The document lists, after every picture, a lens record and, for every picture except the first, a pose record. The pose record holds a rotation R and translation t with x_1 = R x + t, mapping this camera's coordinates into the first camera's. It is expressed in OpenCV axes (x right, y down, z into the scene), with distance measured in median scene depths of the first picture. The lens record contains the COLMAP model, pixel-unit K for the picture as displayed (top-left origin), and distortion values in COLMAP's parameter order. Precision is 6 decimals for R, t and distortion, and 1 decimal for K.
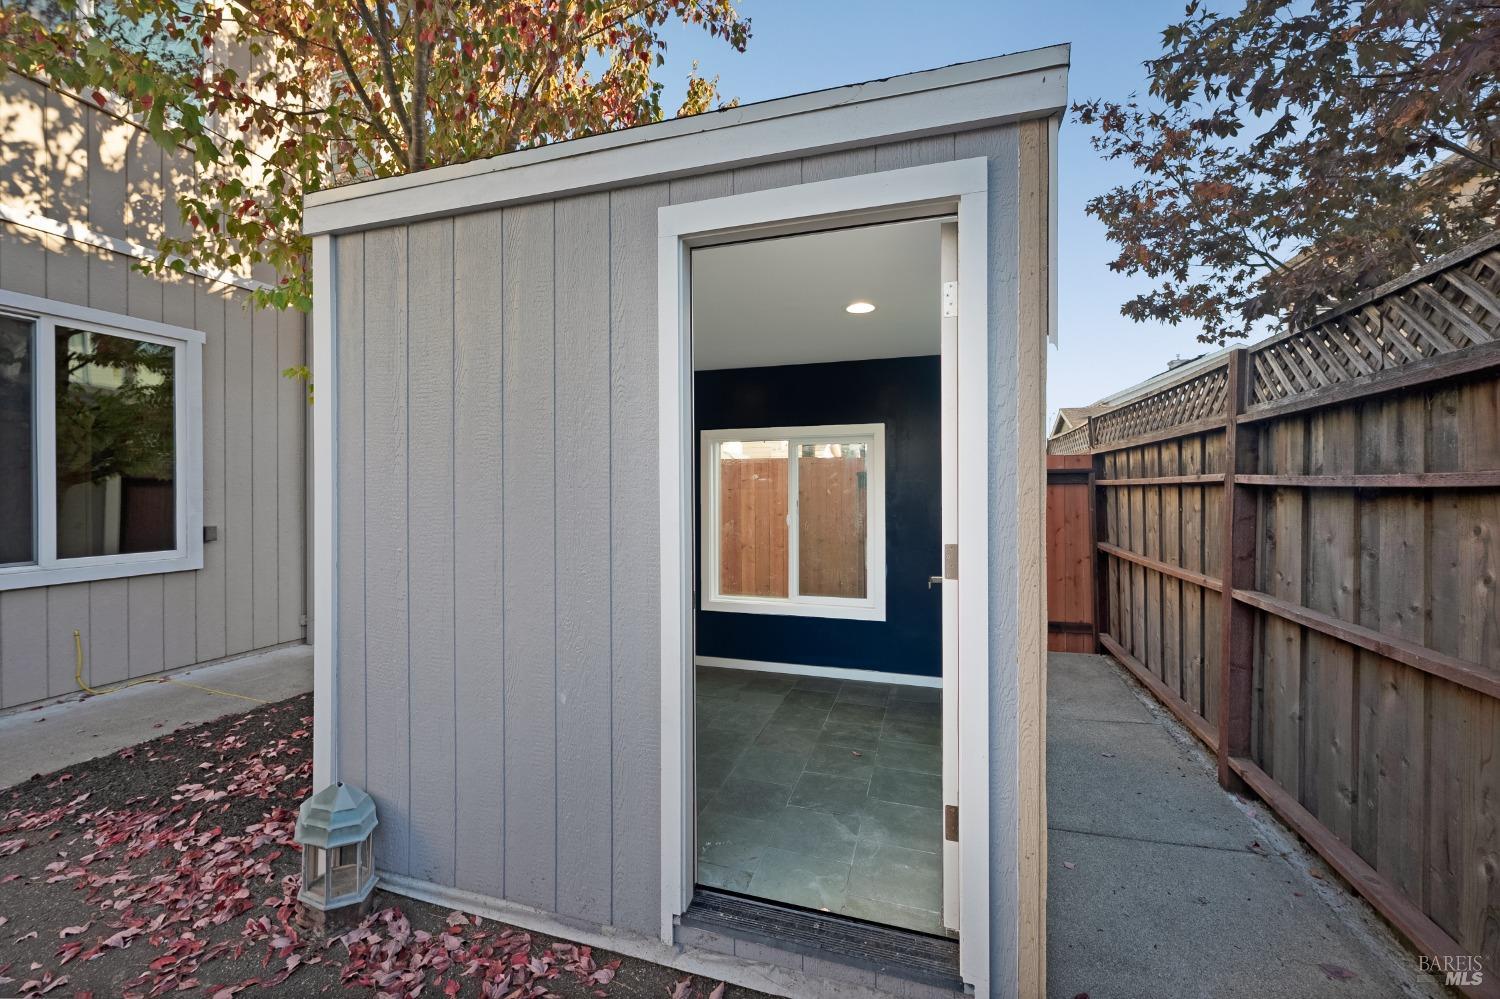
lens RADIAL K [[600.7, 0, 746.5], [0, 600.7, 491.3], [0, 0, 1]] dist [-0.003627, -0.000237]
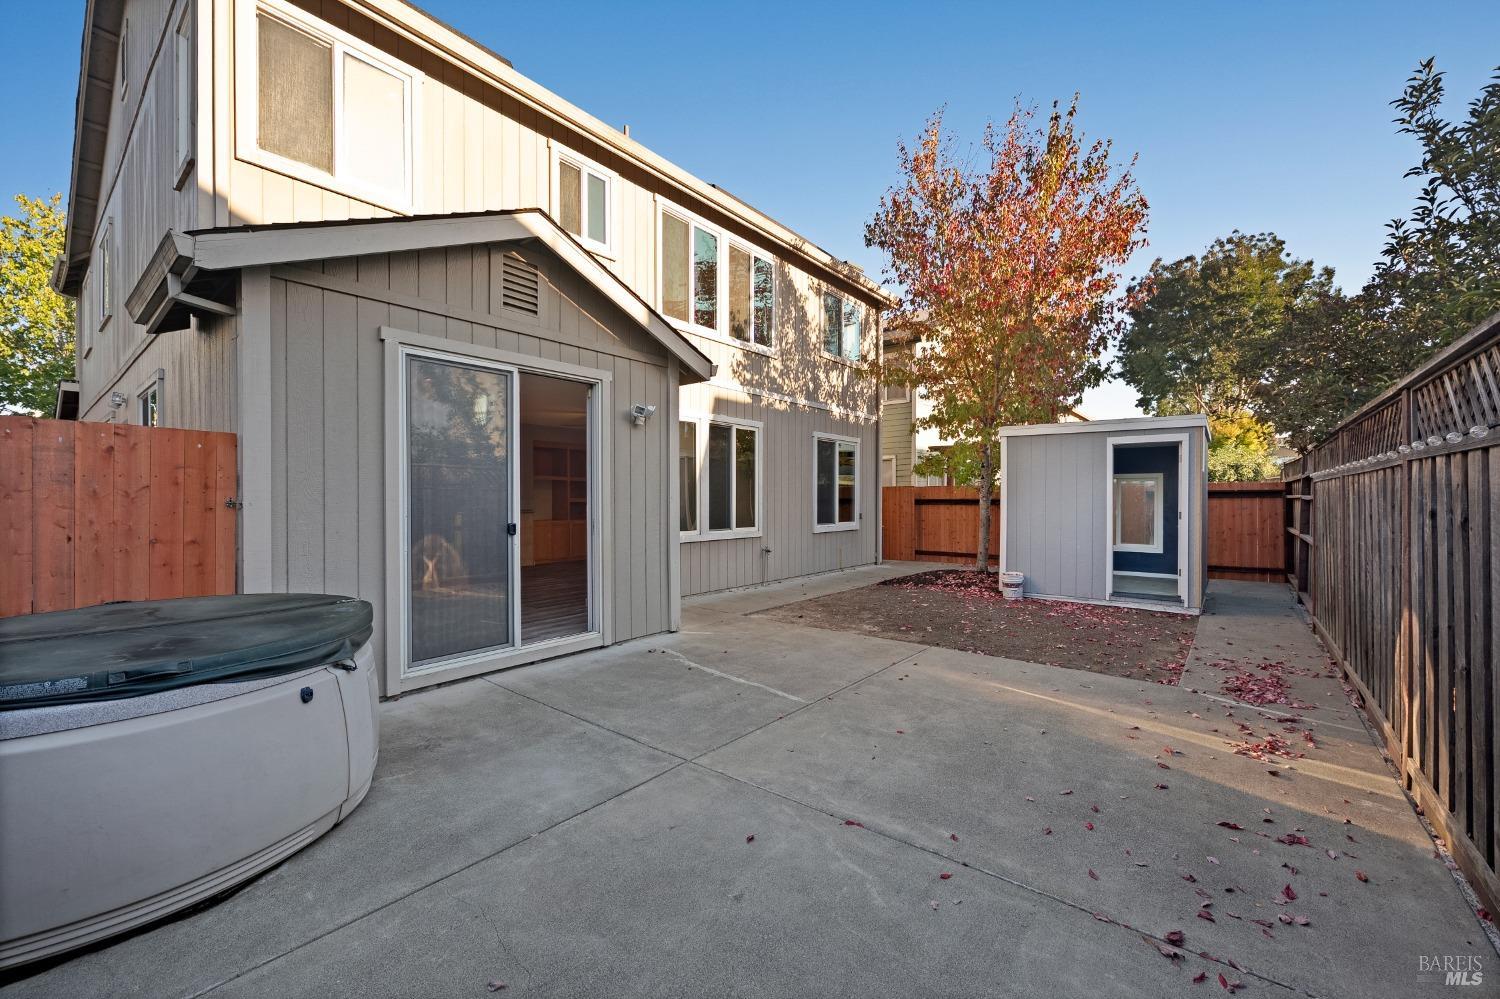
lens RADIAL K [[609.8, 0, 768.8], [0, 609.8, 500.3], [0, 0, 1]] dist [-0.002843, -0.000183]
pose [[0.941494, 0.004432, -0.337000, -0.433195], [-0.000841, 0.999941, 0.010801, -0.028708], [0.337028, -0.009885, 0.941443, -1.833449]]
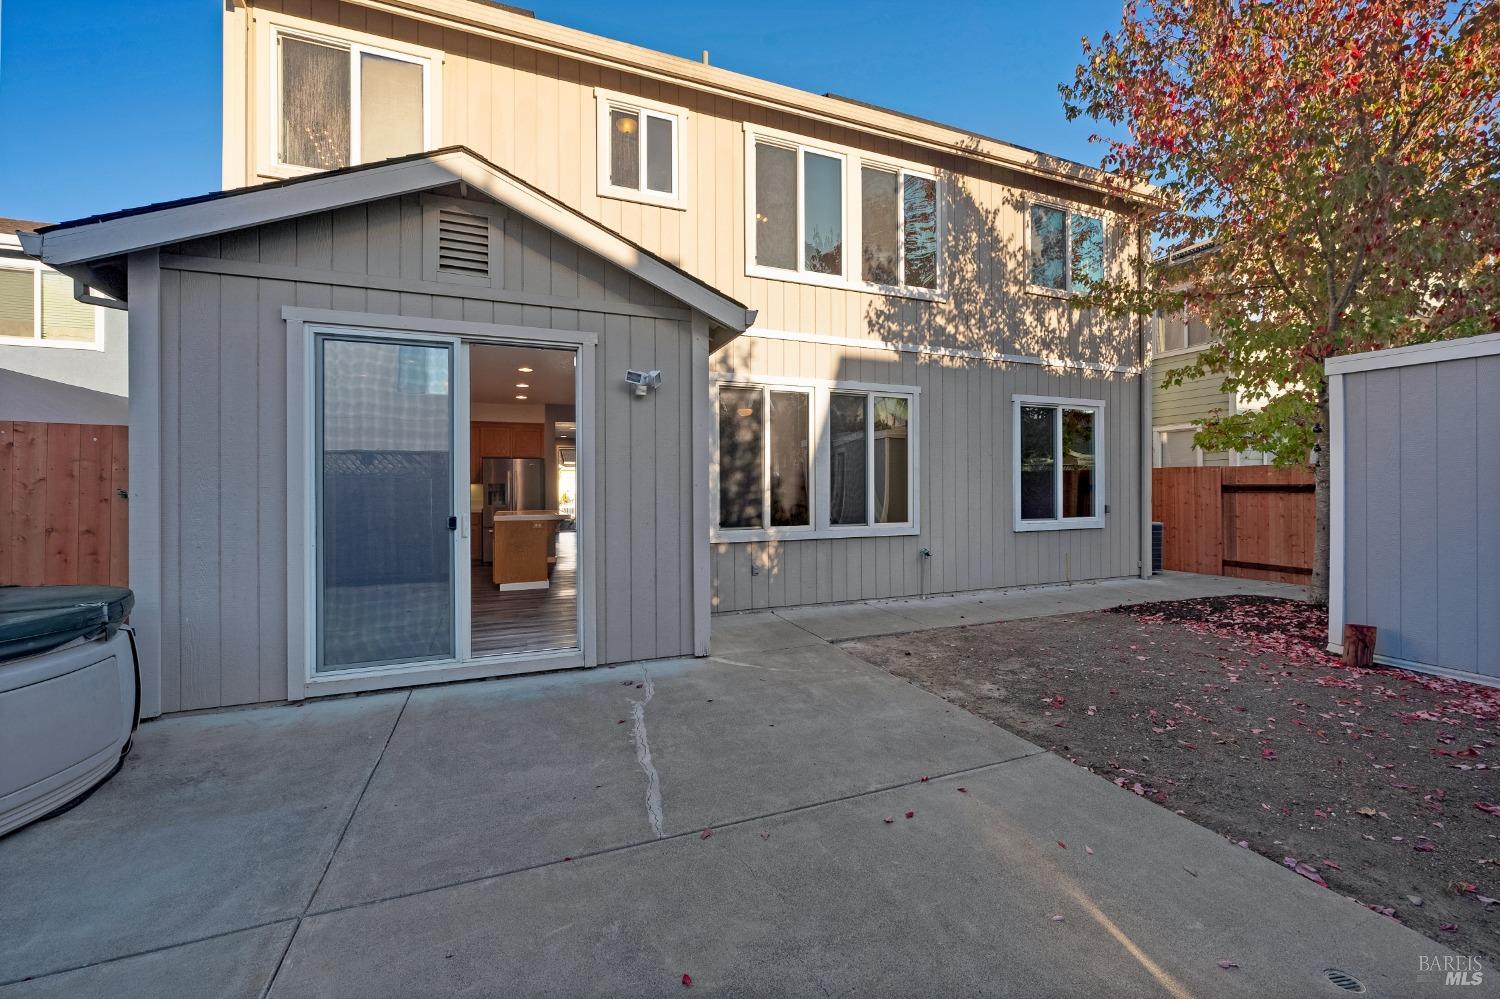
lens RADIAL K [[600.9, 0, 752.2], [0, 600.9, 482.7], [0, 0, 1]] dist [-0.005189, 0.000082]
pose [[0.640366, -0.003270, -0.768063, -0.201274], [0.008008, 0.999965, 0.002420, -0.026197], [0.768028, -0.007701, 0.640370, -1.158174]]
